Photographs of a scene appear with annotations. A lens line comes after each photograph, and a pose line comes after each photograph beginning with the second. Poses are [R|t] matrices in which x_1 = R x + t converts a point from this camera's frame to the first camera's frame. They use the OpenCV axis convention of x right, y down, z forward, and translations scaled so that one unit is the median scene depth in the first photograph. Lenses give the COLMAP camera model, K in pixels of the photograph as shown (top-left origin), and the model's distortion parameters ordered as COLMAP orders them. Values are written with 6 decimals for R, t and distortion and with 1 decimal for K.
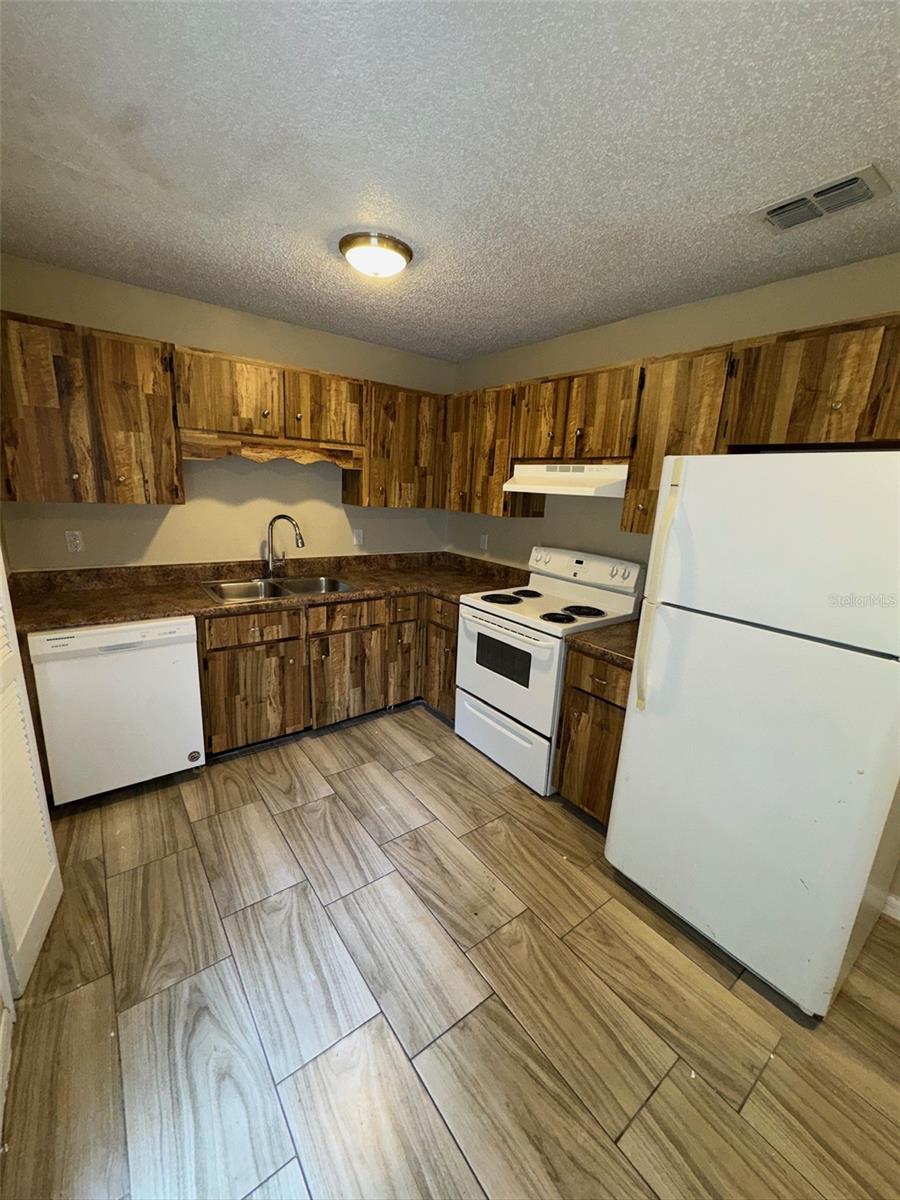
lens RADIAL K [[476.4, 0, 453.4], [0, 476.4, 599.7], [0, 0, 1]] dist [-0.002905, -0.000130]
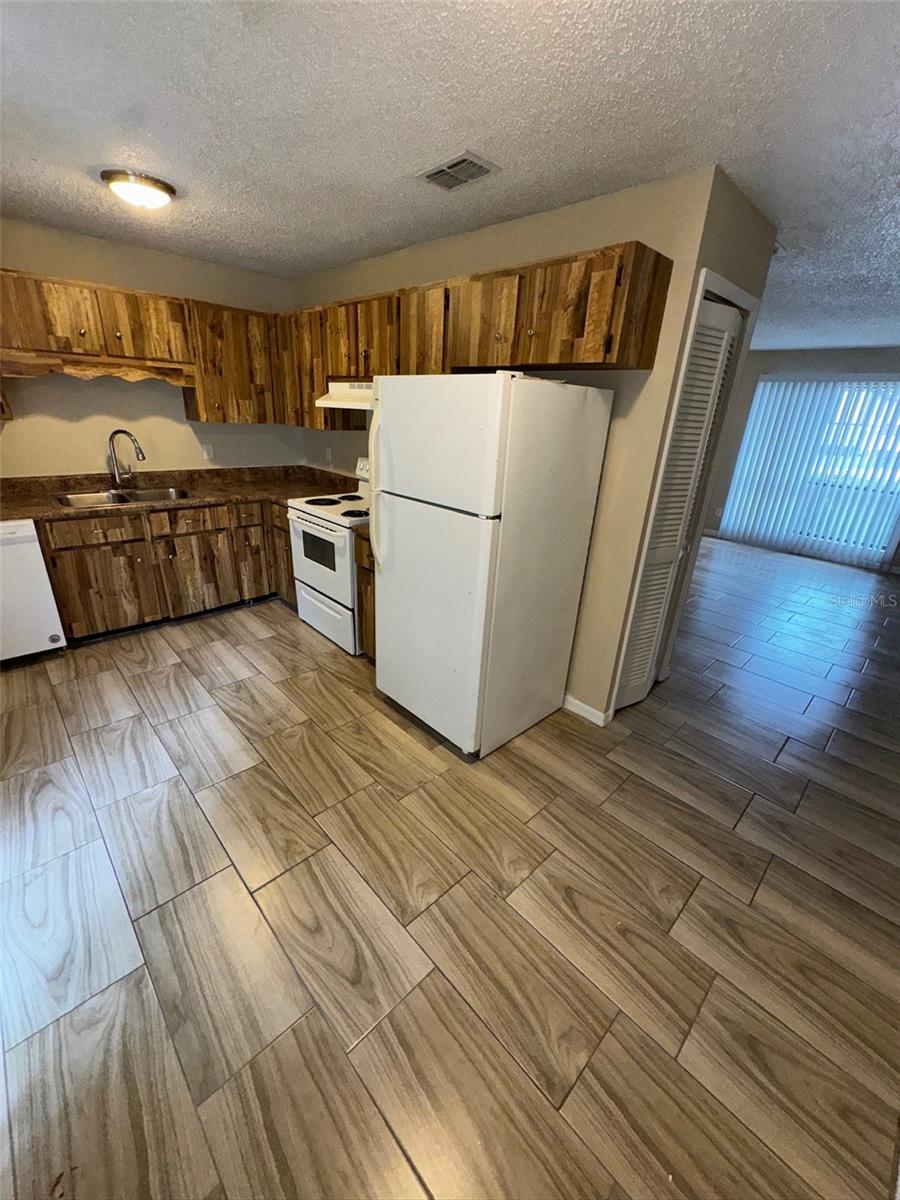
lens RADIAL K [[476.4, 0, 453.4], [0, 476.4, 599.7], [0, 0, 1]] dist [-0.002905, -0.000130]
pose [[0.993442, -0.044825, 0.105187, 0.308648], [0.028211, 0.987602, 0.154422, 0.069402], [-0.110805, -0.150442, 0.982390, -0.255387]]
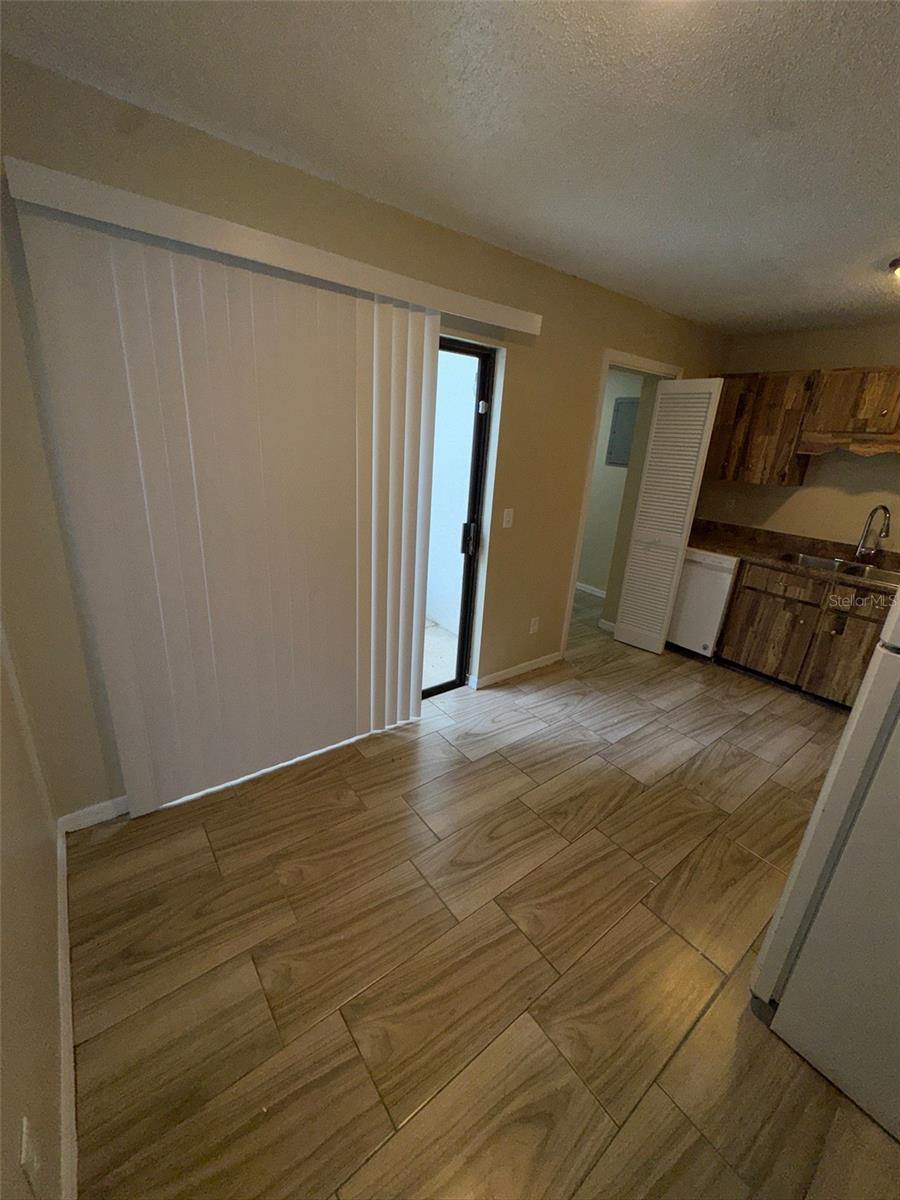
lens RADIAL K [[476.4, 0, 453.4], [0, 476.4, 599.7], [0, 0, 1]] dist [-0.002905, -0.000130]
pose [[0.007692, 0.273545, -0.961829, 0.811942], [-0.295449, 0.919537, 0.259154, 0.028371], [0.955327, 0.282178, 0.087891, 0.045866]]
